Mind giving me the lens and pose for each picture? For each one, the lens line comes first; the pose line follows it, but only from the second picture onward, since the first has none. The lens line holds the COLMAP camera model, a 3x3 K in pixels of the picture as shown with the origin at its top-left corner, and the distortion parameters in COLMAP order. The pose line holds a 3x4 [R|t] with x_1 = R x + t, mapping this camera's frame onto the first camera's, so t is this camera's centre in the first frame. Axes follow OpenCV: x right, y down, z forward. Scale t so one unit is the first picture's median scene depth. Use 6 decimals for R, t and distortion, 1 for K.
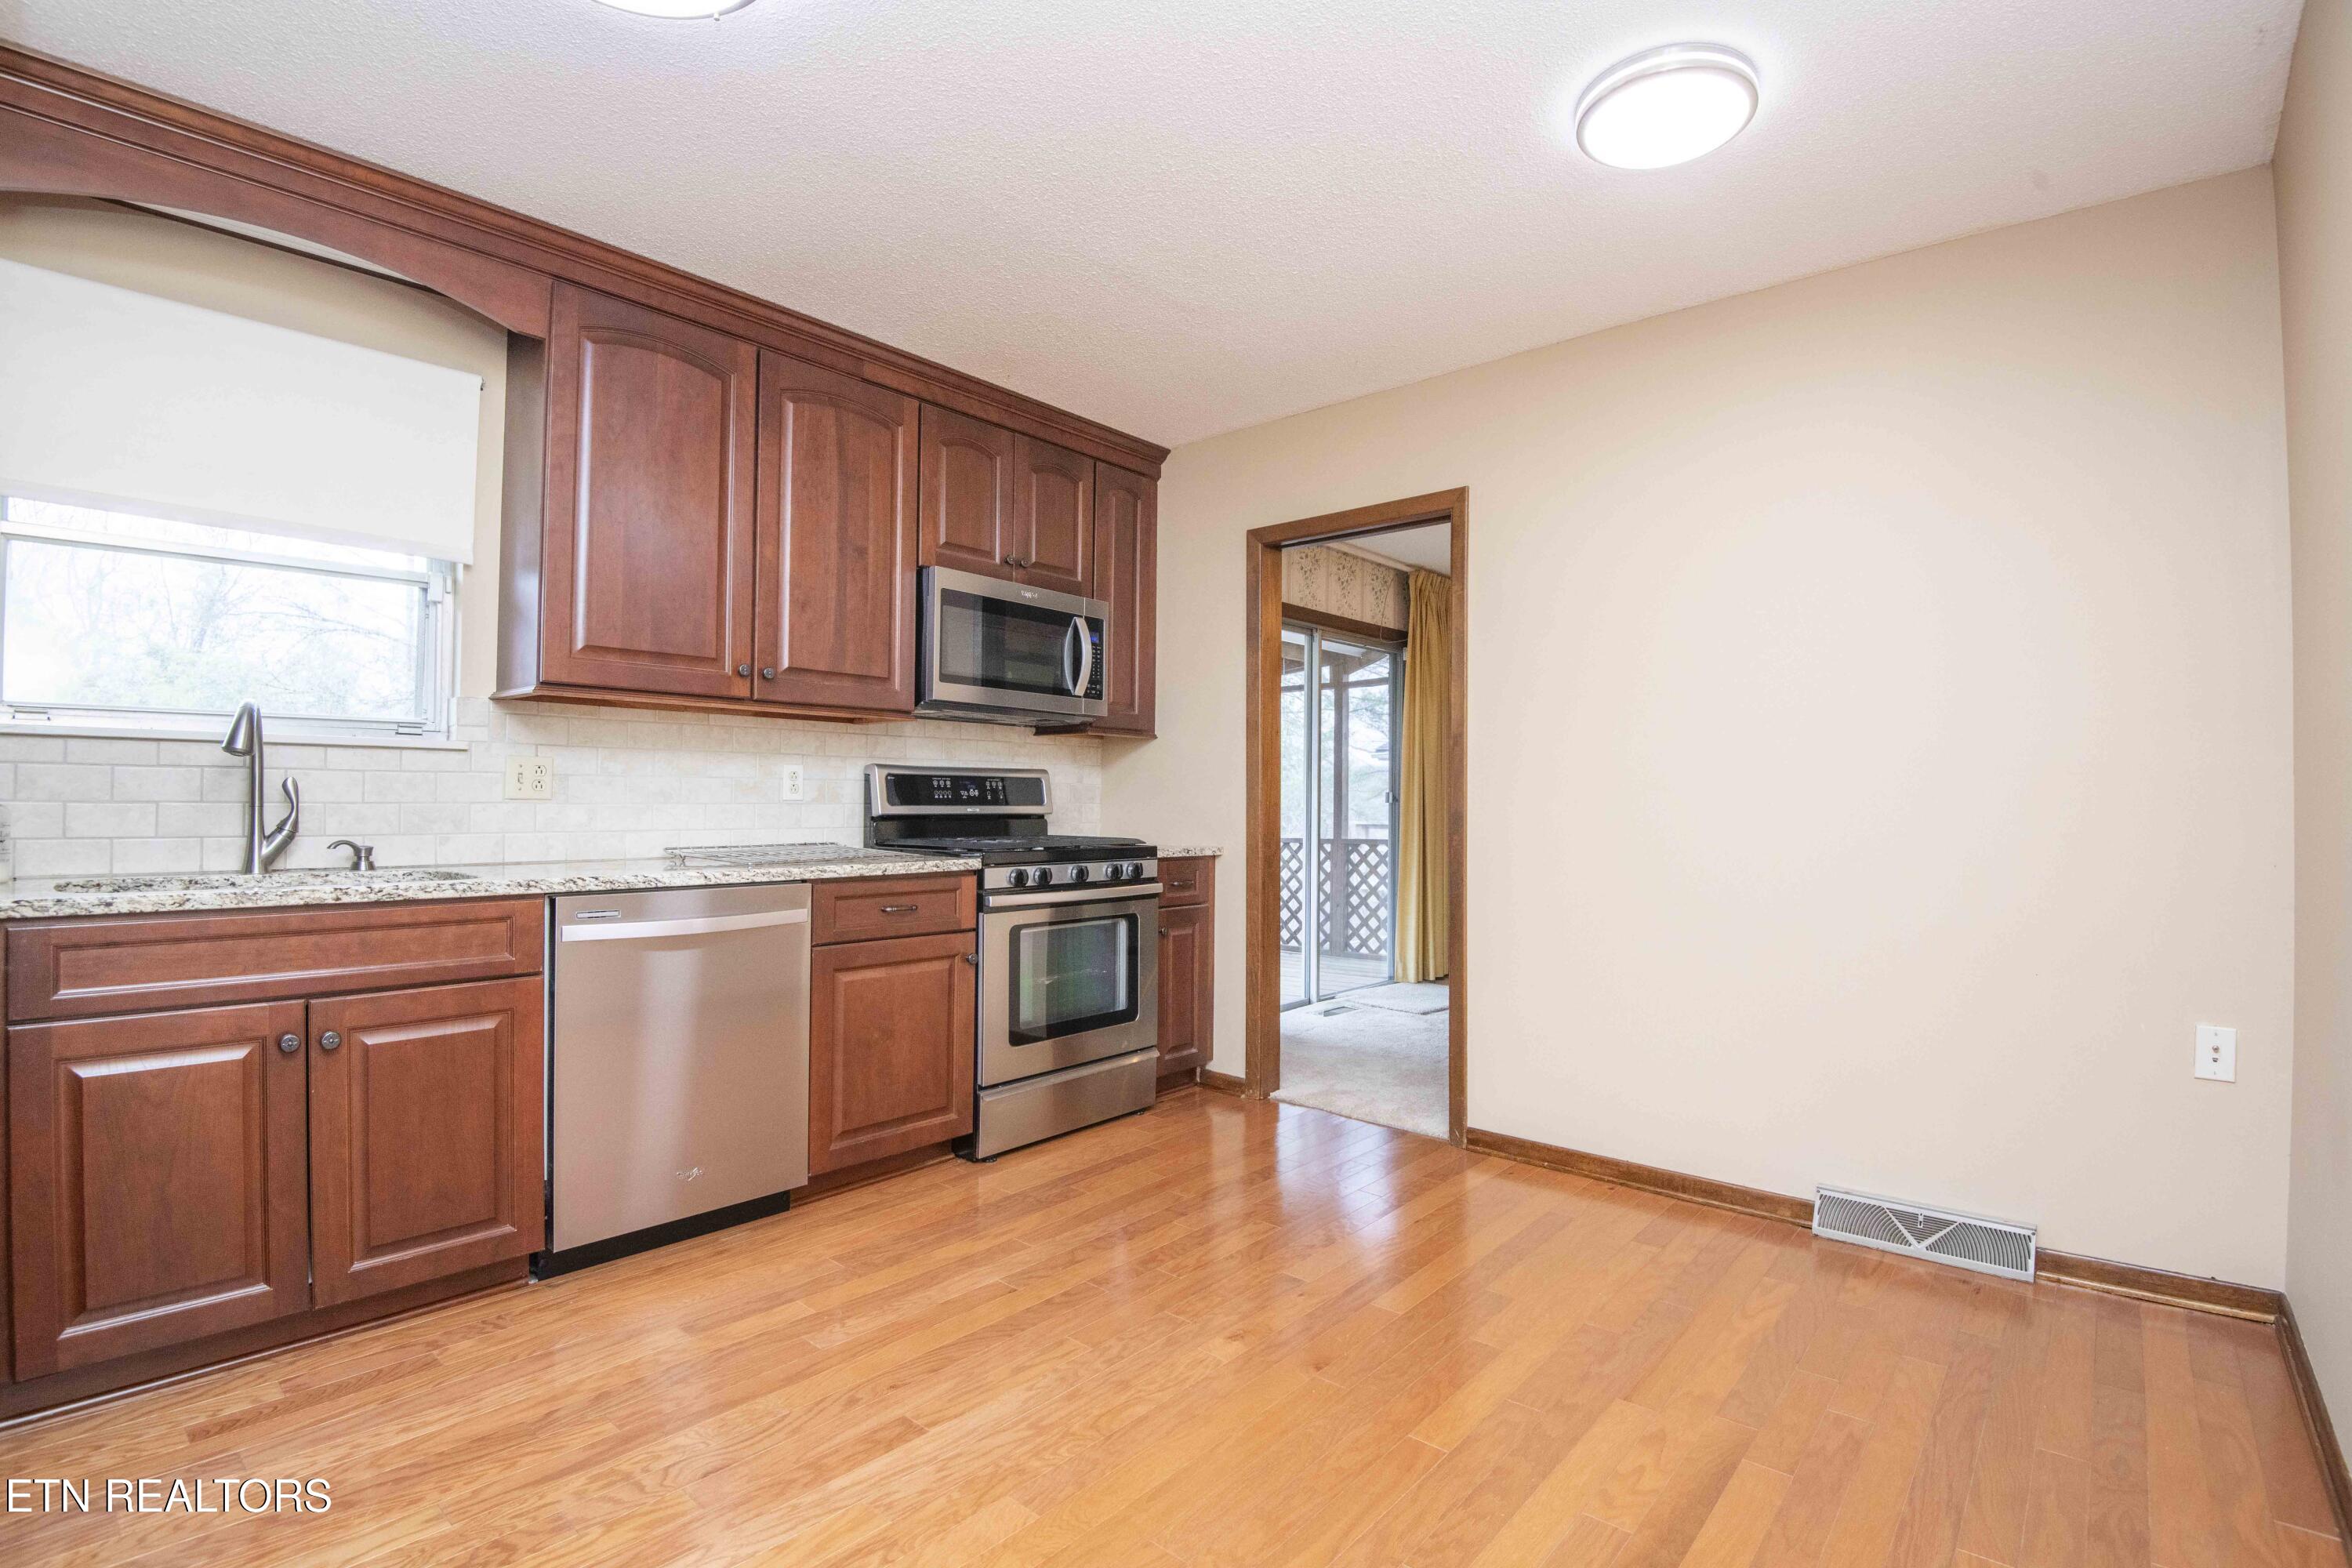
lens RADIAL K [[1061.0, 0, 1169.9], [0, 1061.0, 785.1], [0, 0, 1]] dist [0.011950, -0.046063]
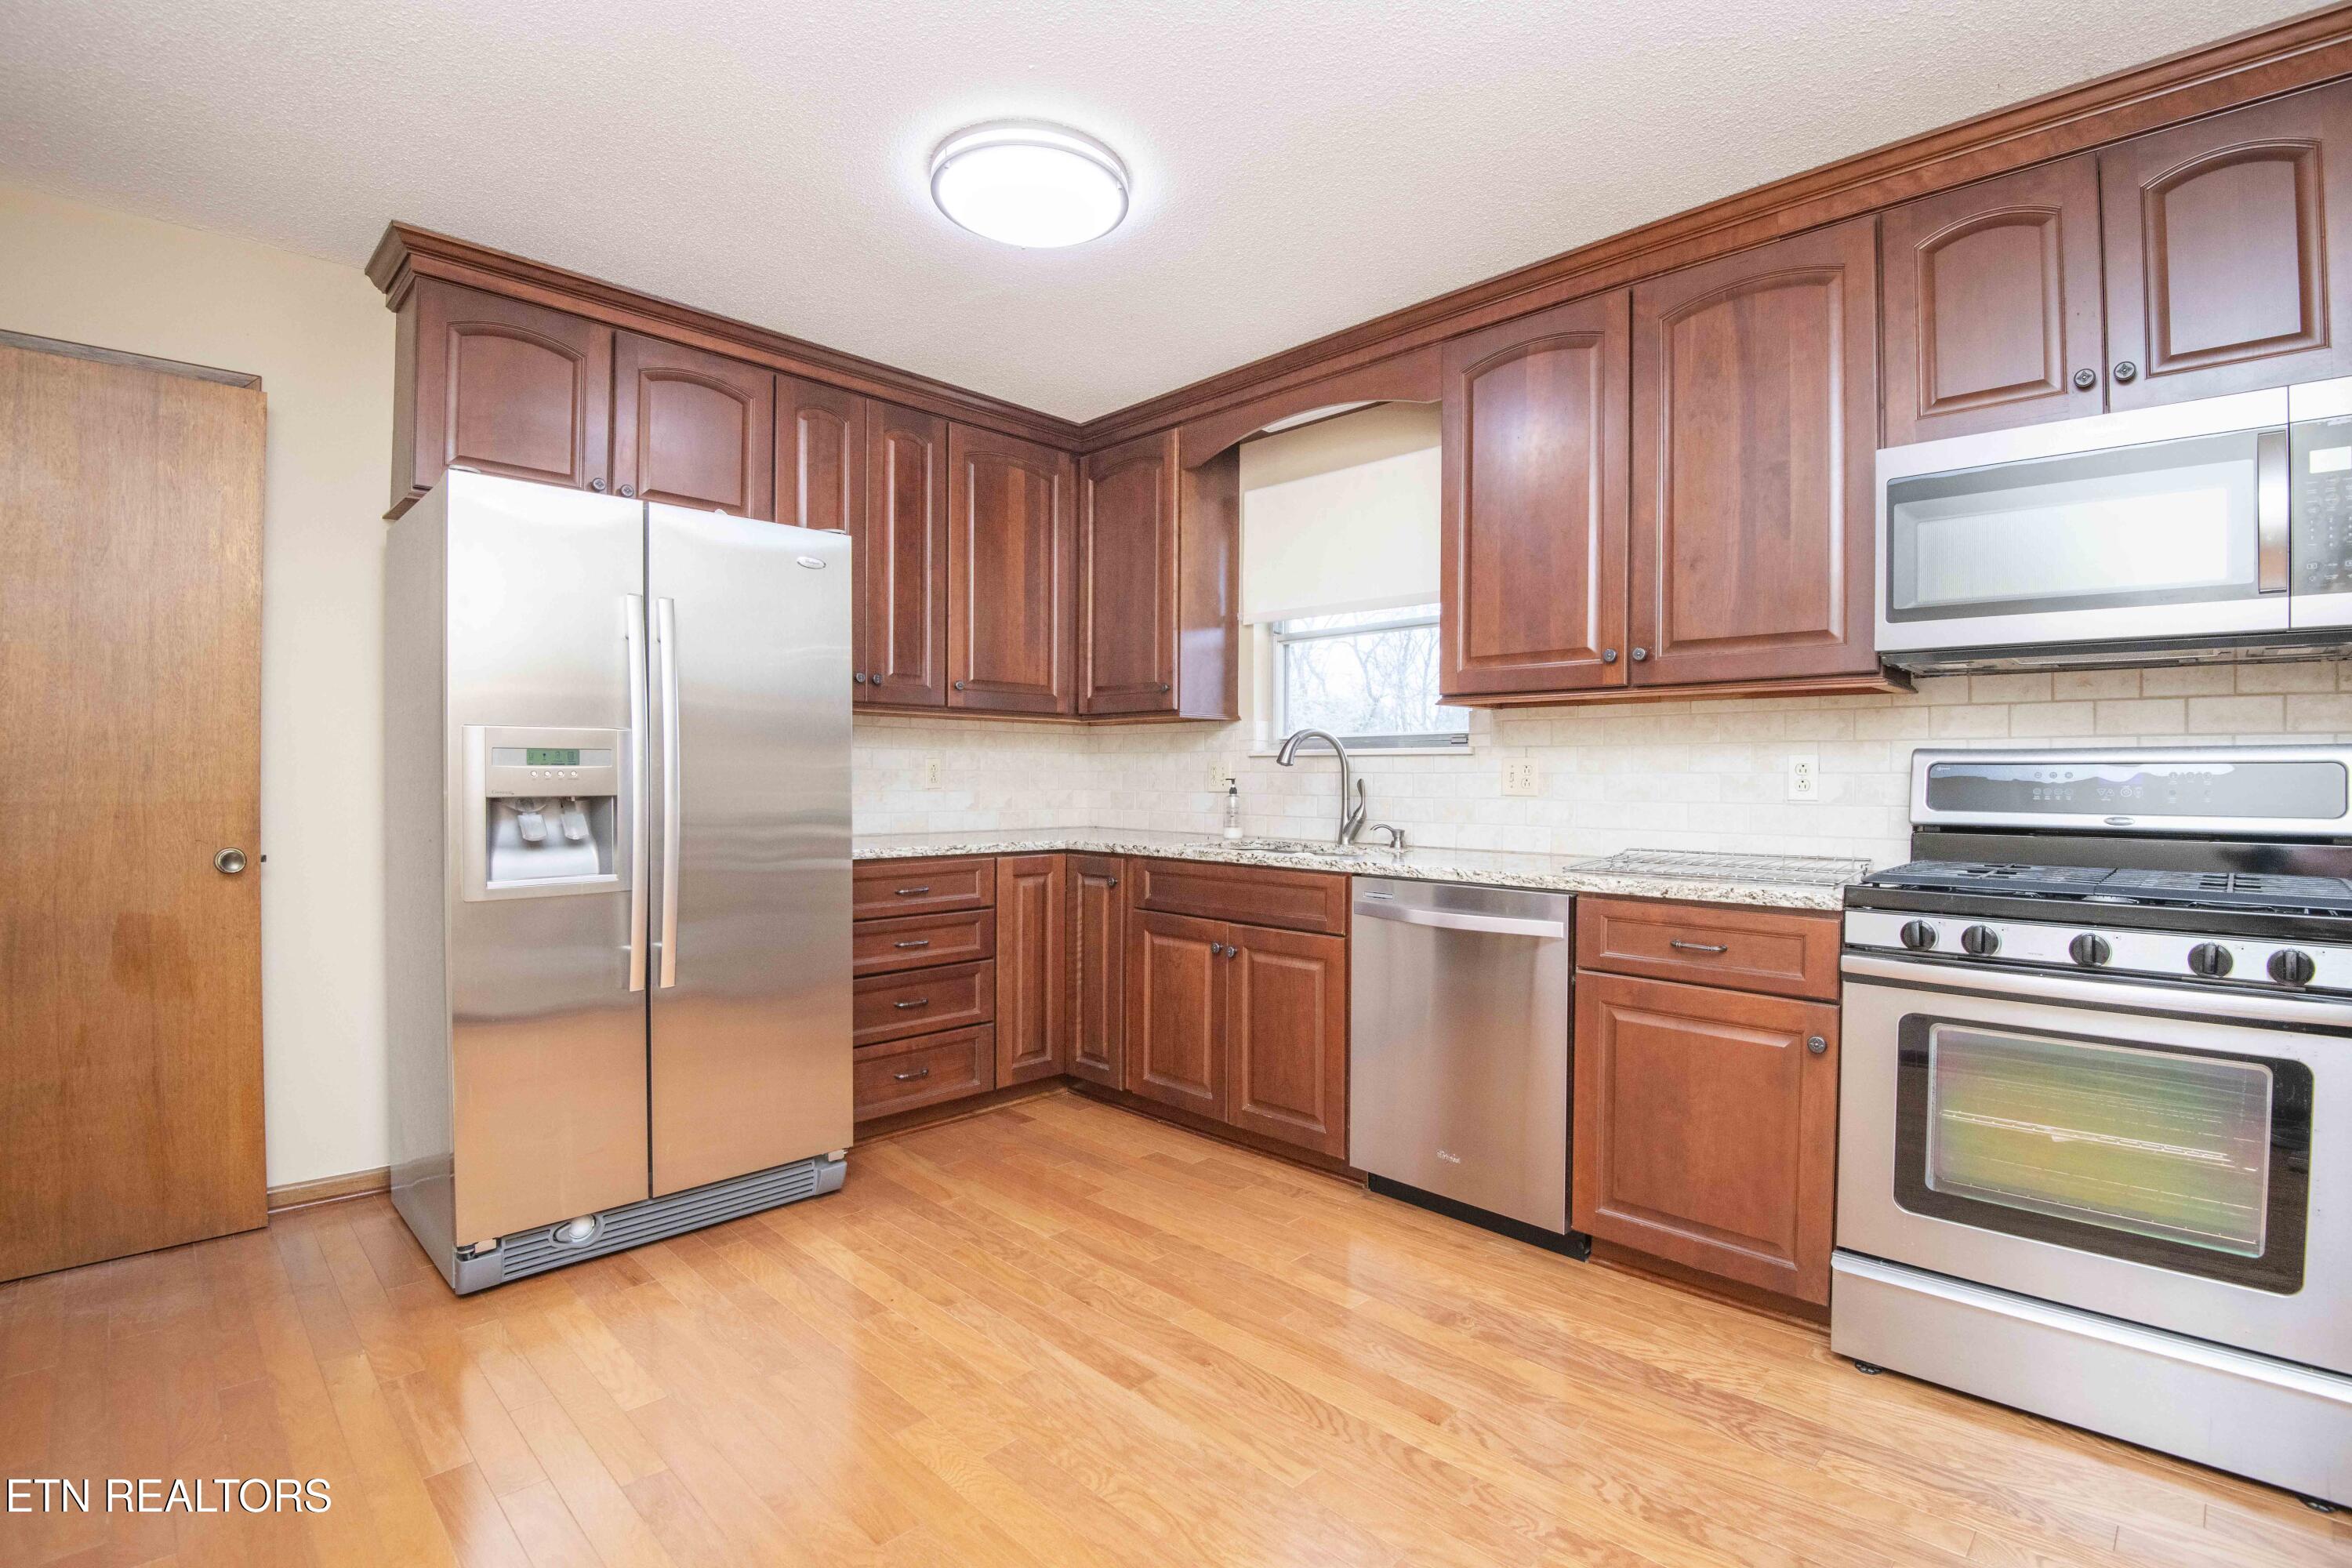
lens RADIAL K [[1062.5, 0, 1183.3], [0, 1062.5, 788.1], [0, 0, 1]] dist [-0.042613, -0.001351]
pose [[-0.040800, 0.002602, -0.999164, 0.551569], [0.007074, 0.999972, 0.002315, 0.000295], [0.999142, -0.006973, -0.040817, 0.733911]]
